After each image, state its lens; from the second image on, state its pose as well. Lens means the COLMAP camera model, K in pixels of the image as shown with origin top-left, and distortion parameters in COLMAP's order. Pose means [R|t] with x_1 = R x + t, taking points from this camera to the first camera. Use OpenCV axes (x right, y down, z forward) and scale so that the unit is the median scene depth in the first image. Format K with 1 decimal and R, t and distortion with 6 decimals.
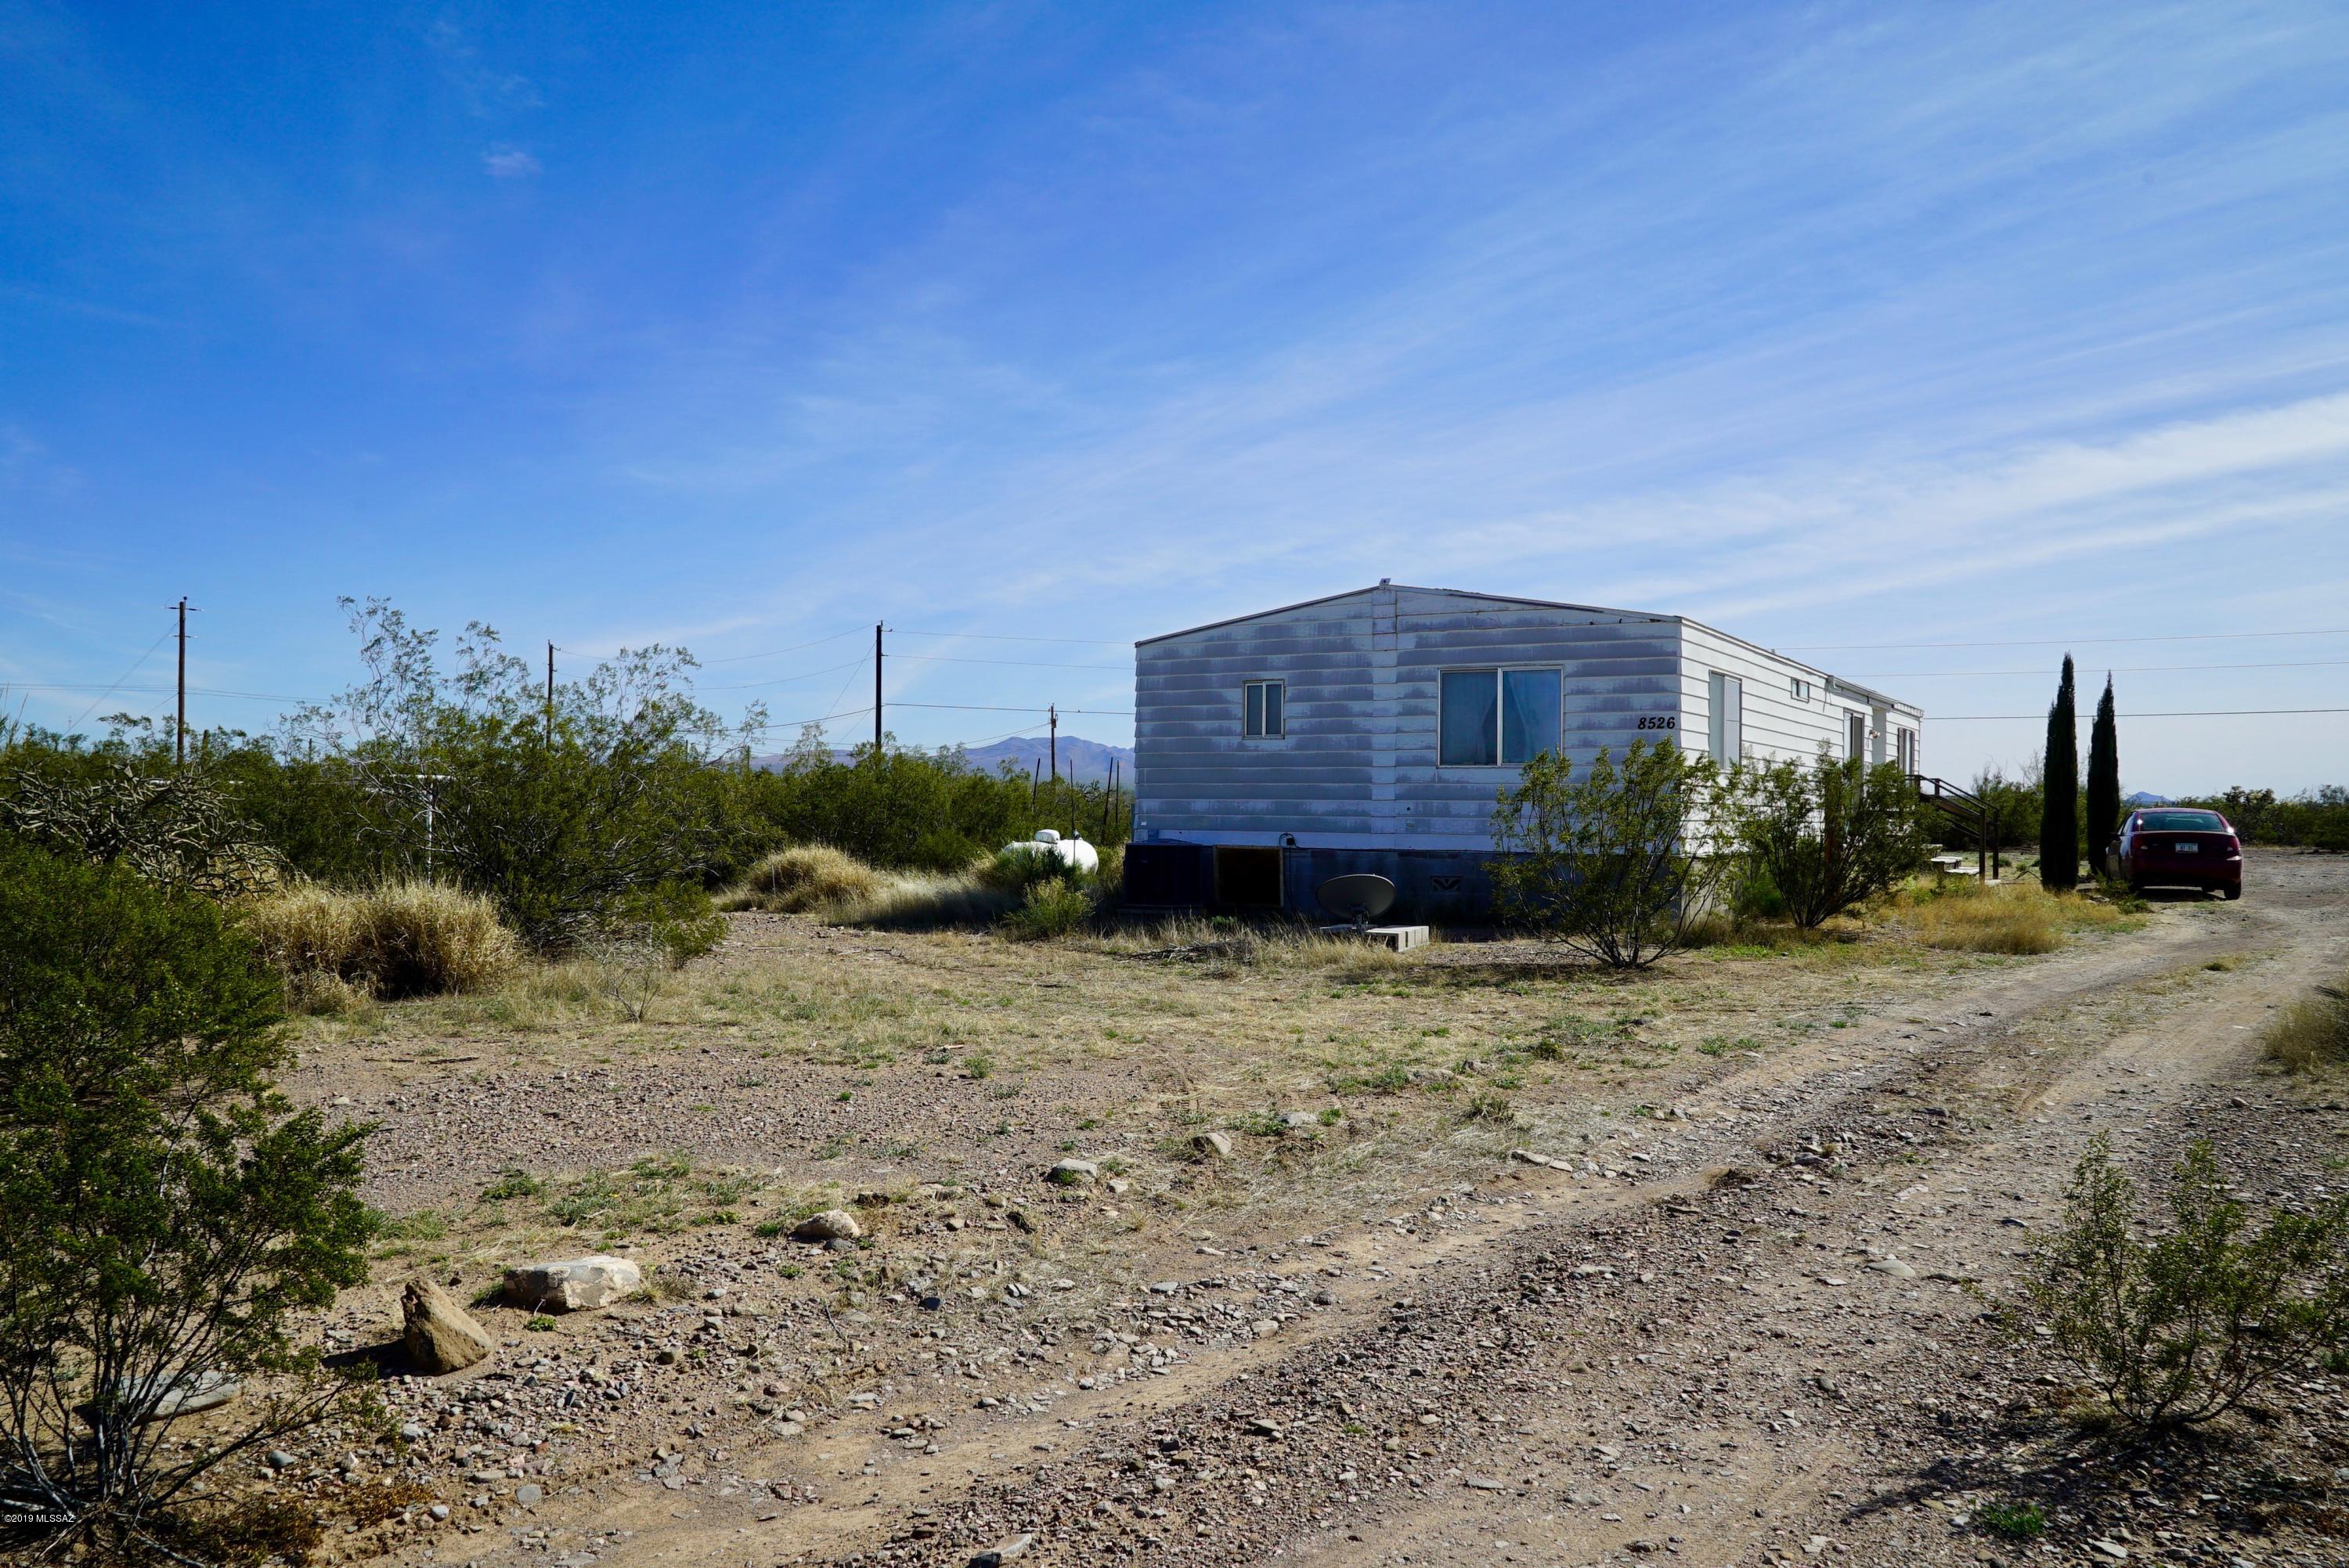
lens RADIAL K [[1743.1, 0, 1185.8], [0, 1743.1, 777.7], [0, 0, 1]] dist [0.001355, 0.002971]
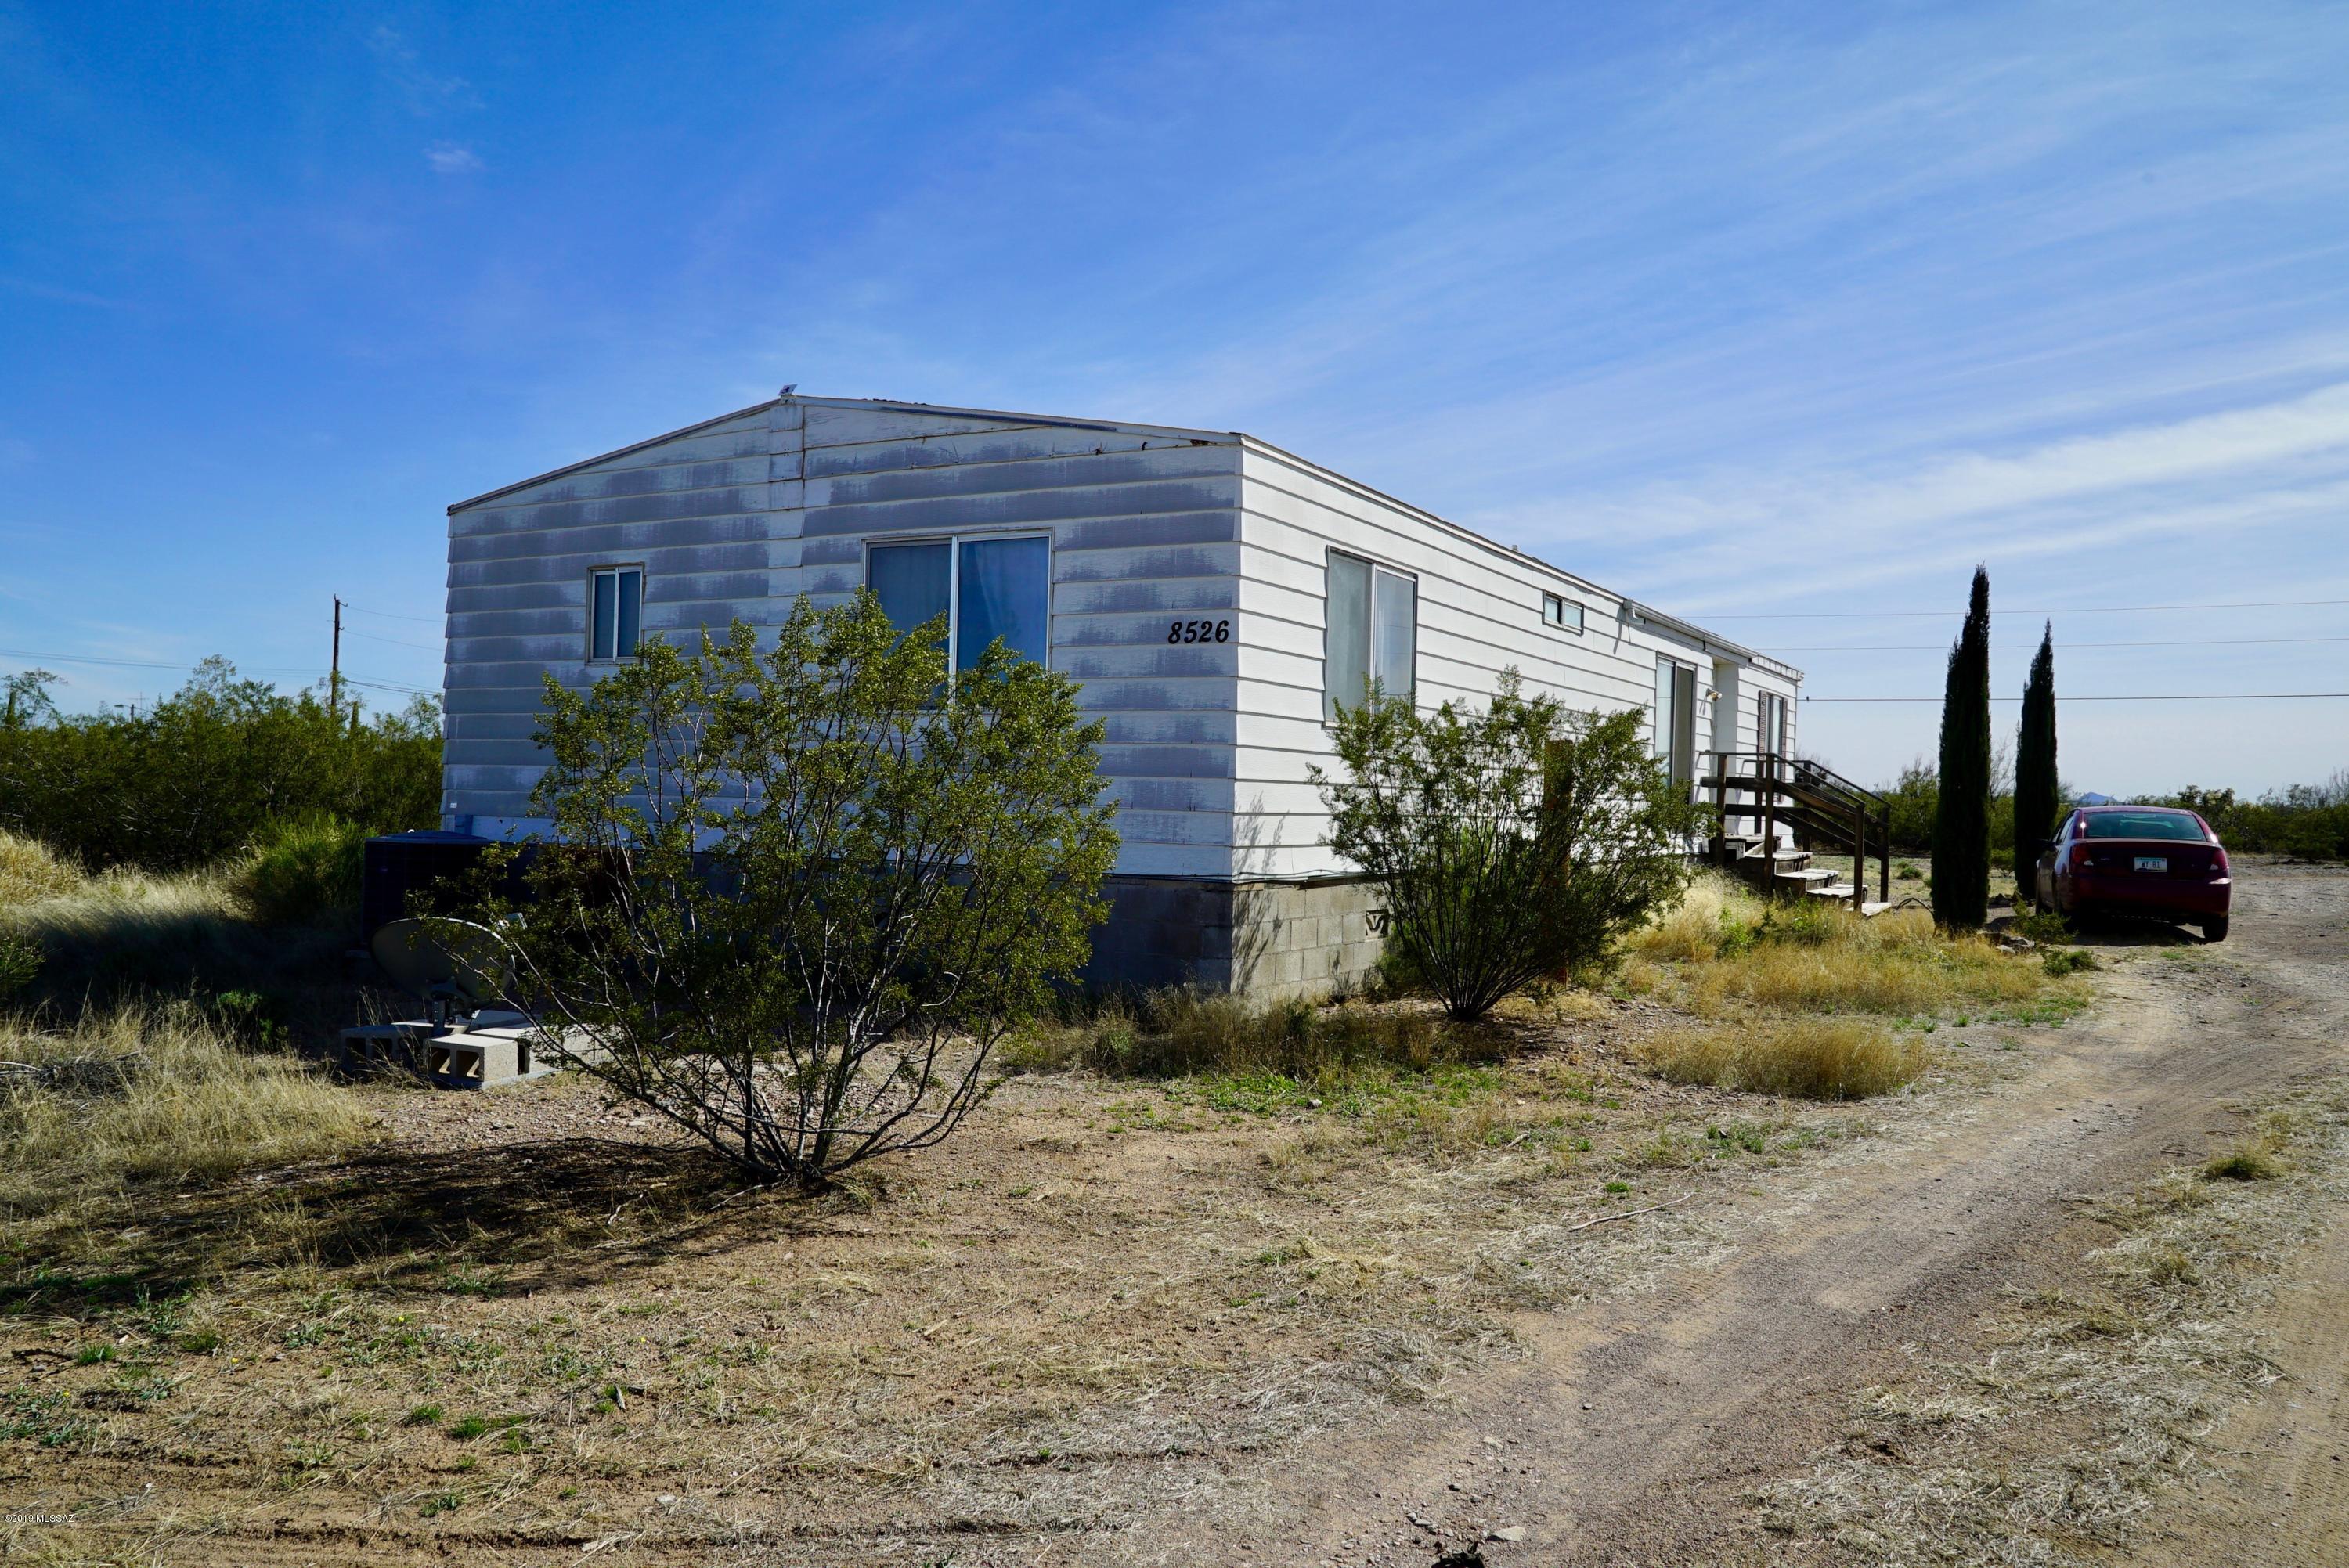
lens RADIAL K [[1743.1, 0, 1164.2], [0, 1743.1, 792.5], [0, 0, 1]] dist [0.001355, 0.002971]
pose [[0.999800, 0.015023, 0.013185, 0.222183], [-0.015236, 0.999753, 0.016151, 0.008668], [-0.012939, -0.016349, 0.999783, 0.402059]]
